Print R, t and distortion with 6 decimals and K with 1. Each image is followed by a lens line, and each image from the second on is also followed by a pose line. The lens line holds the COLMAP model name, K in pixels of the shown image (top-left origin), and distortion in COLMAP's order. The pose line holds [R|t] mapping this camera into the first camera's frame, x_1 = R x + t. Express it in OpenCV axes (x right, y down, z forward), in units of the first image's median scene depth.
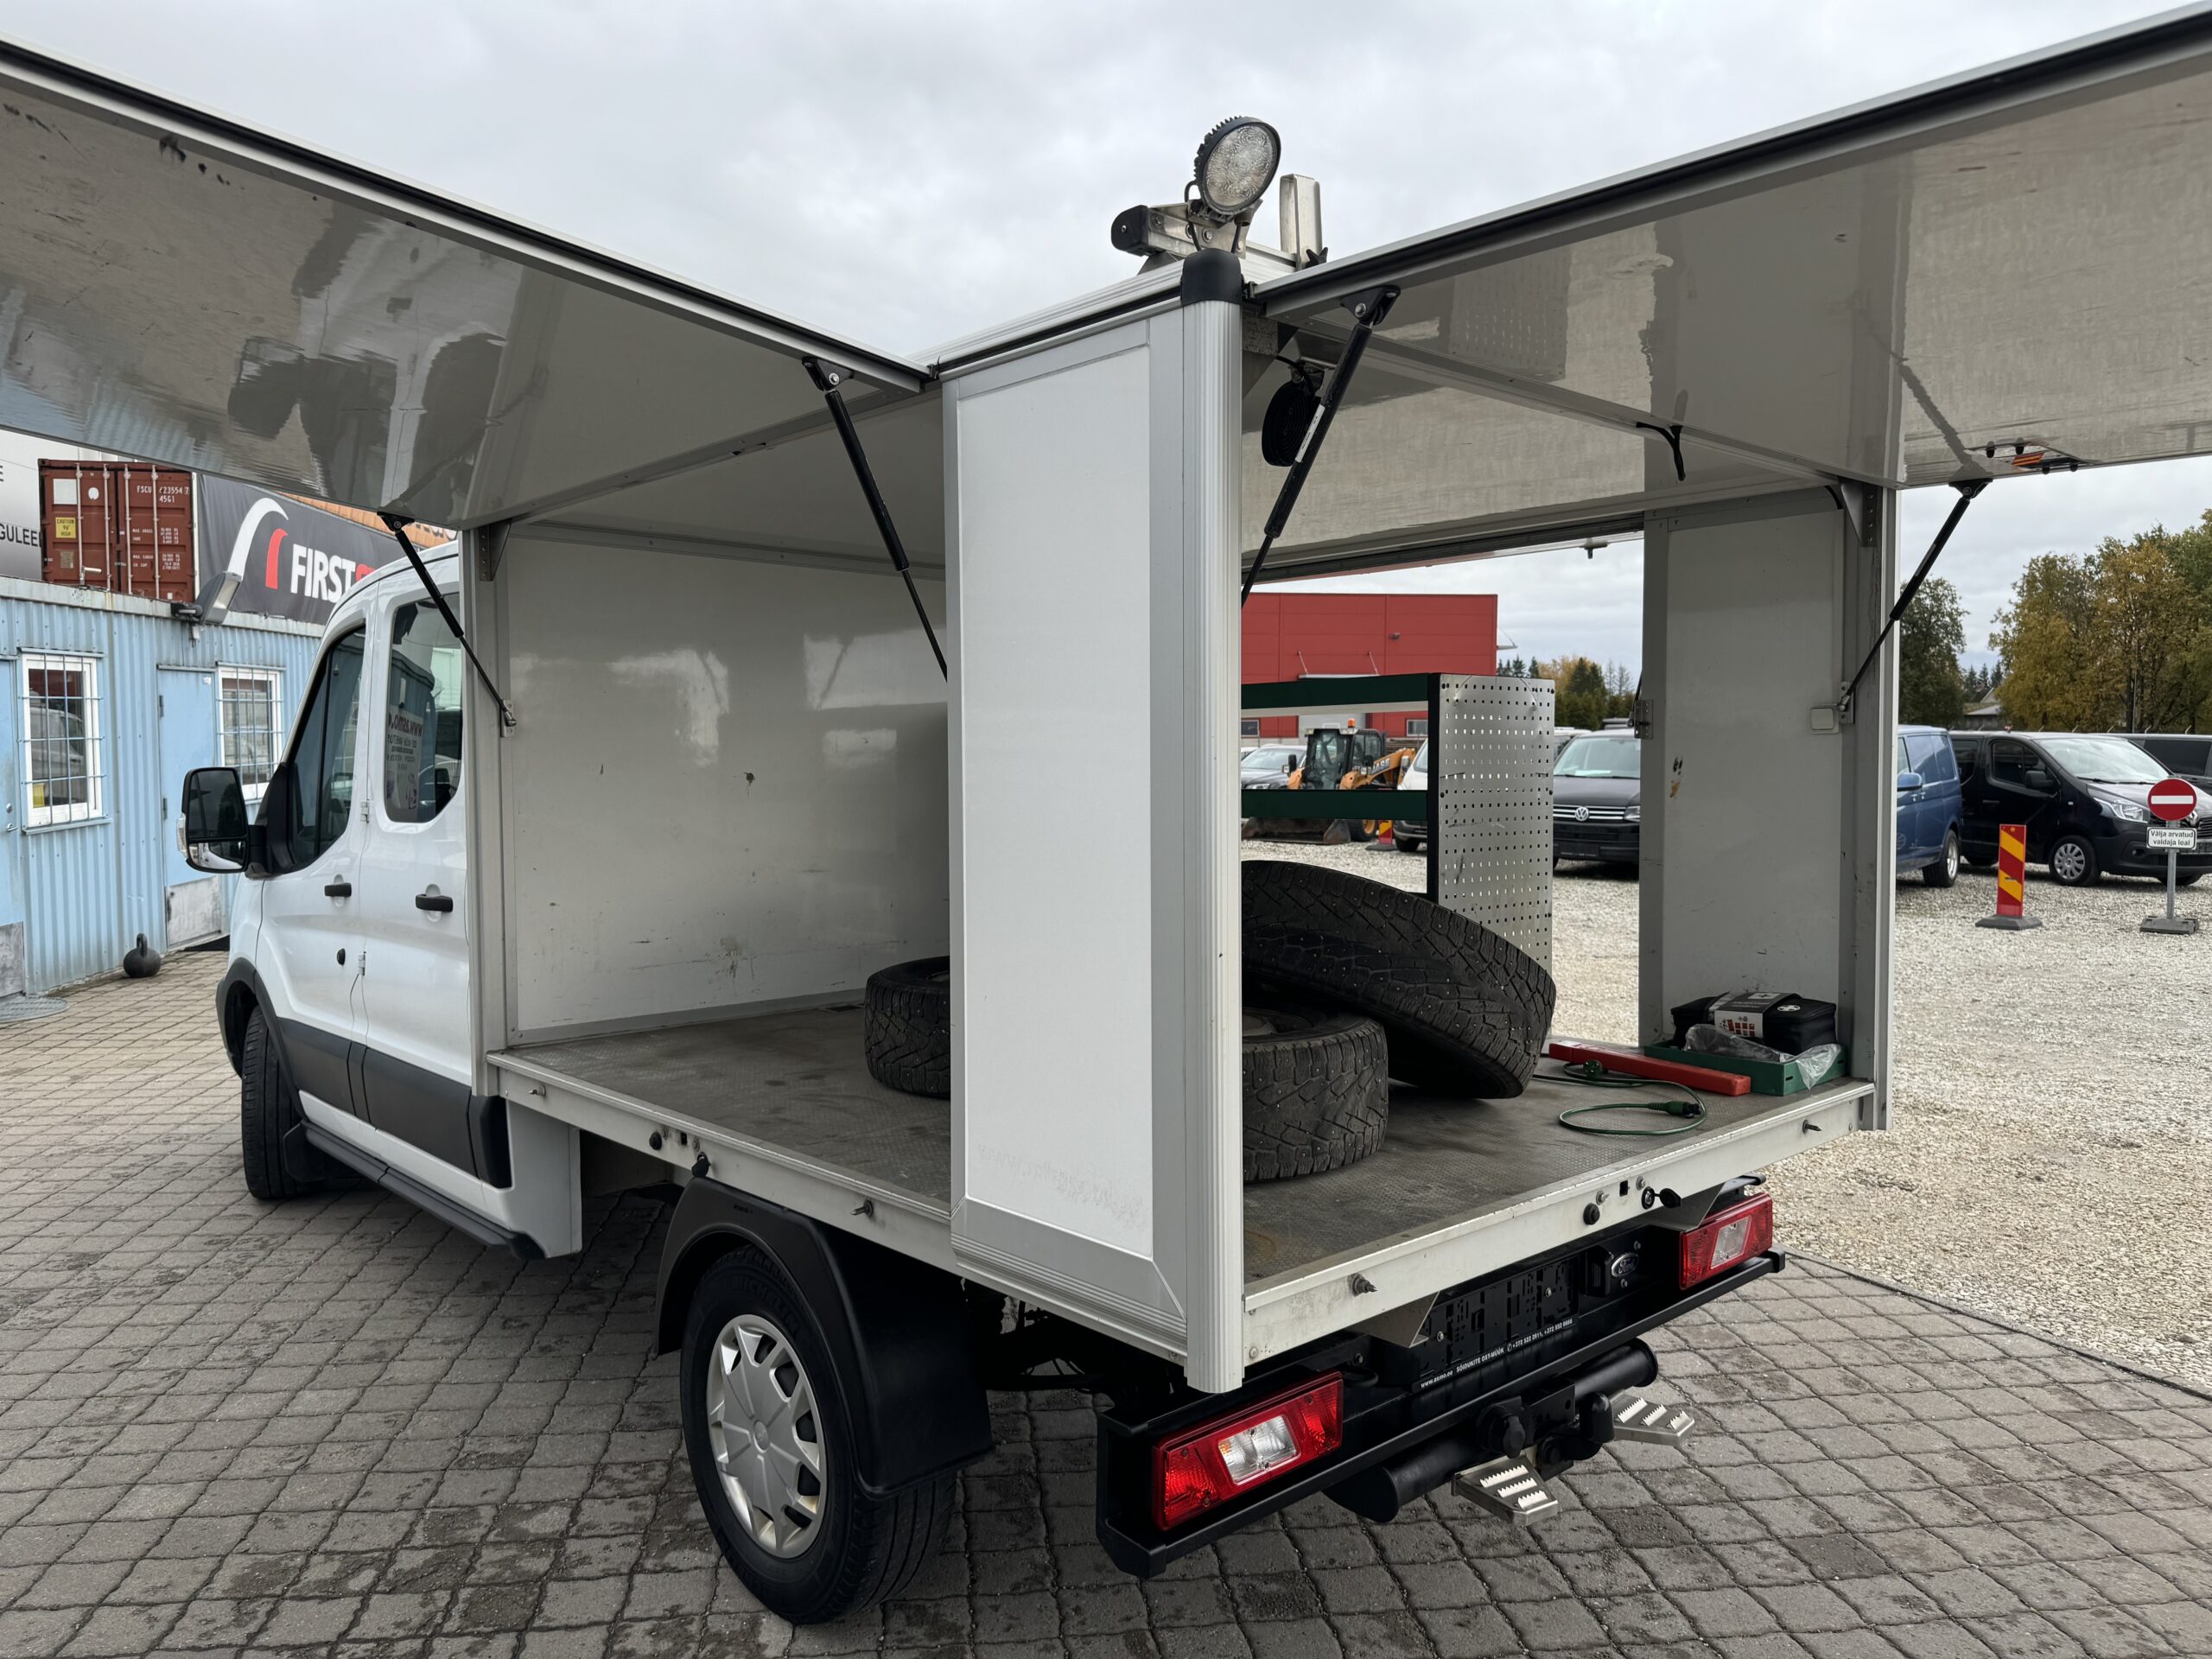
lens RADIAL K [[1547.7, 0, 1106.0], [0, 1547.7, 829.5], [0, 0, 1]] dist [0.096599, -0.119235]
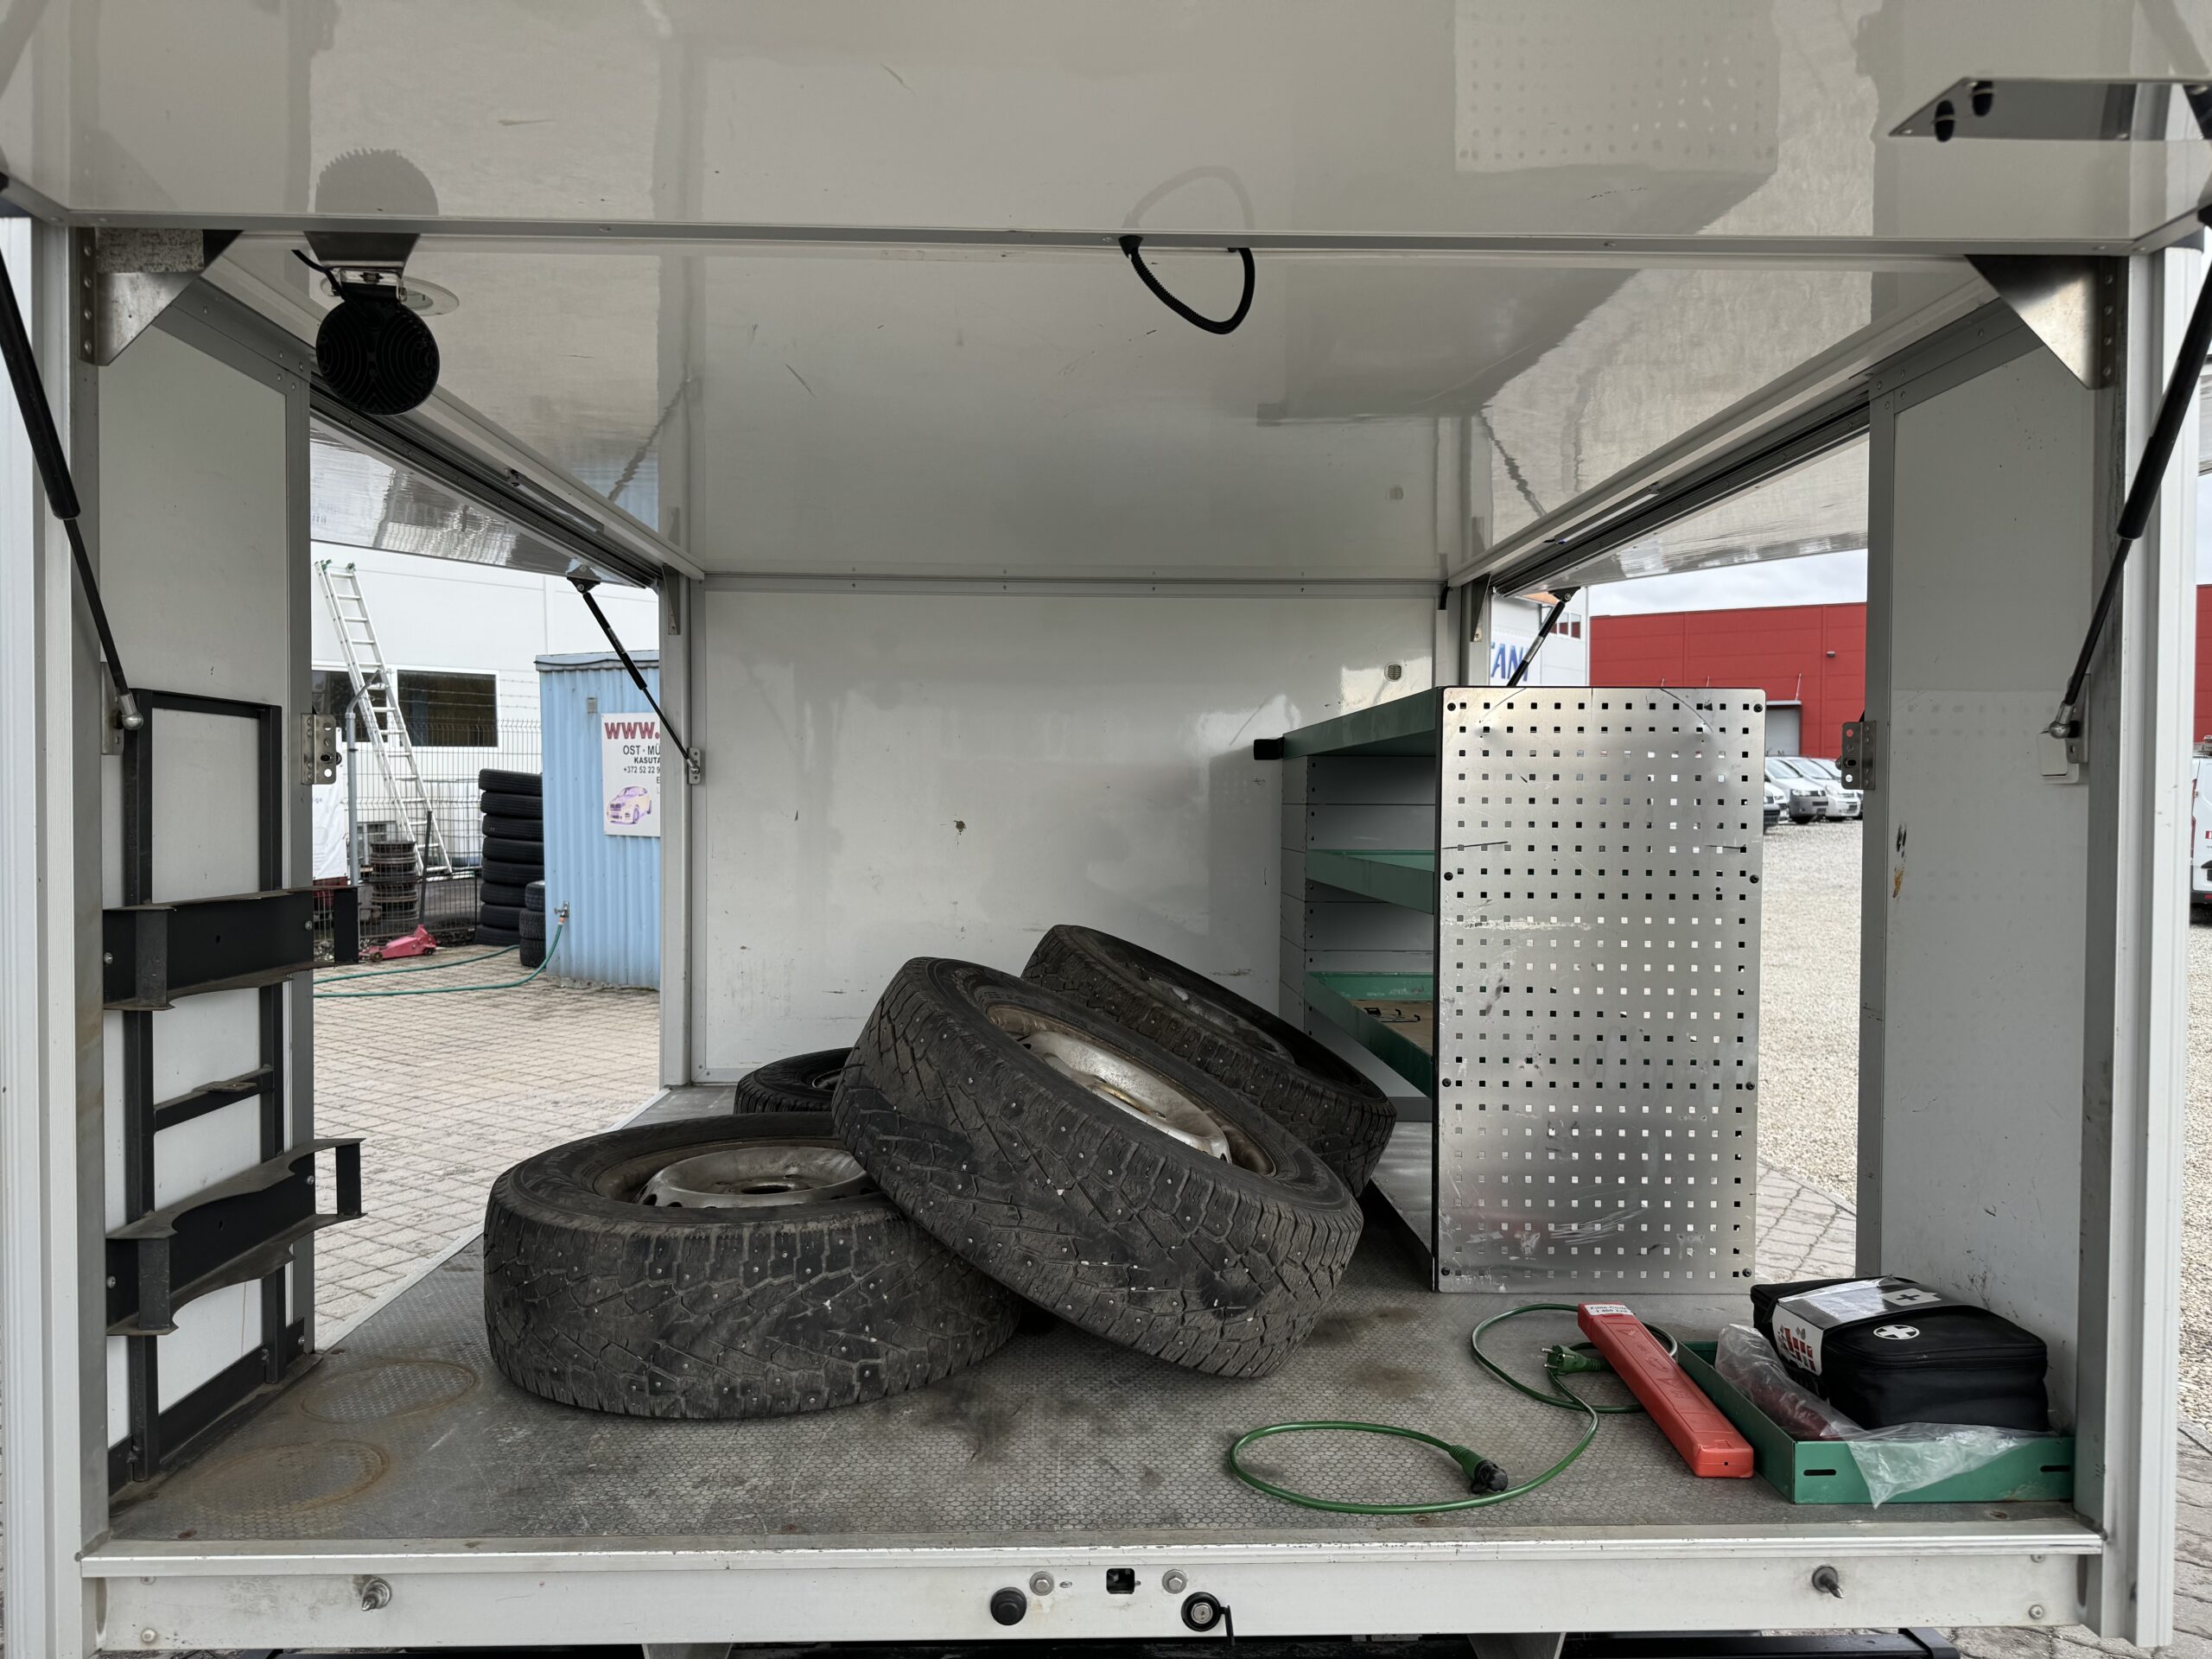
lens RADIAL K [[1575.6, 0, 1106.0], [0, 1575.6, 829.5], [0, 0, 1]] dist [0.069749, -0.077947]
pose [[0.758415, 0.018234, -0.651517, 0.582787], [-0.034393, 0.999336, -0.012067, -0.032071], [0.650864, 0.031559, 0.758538, 0.452487]]
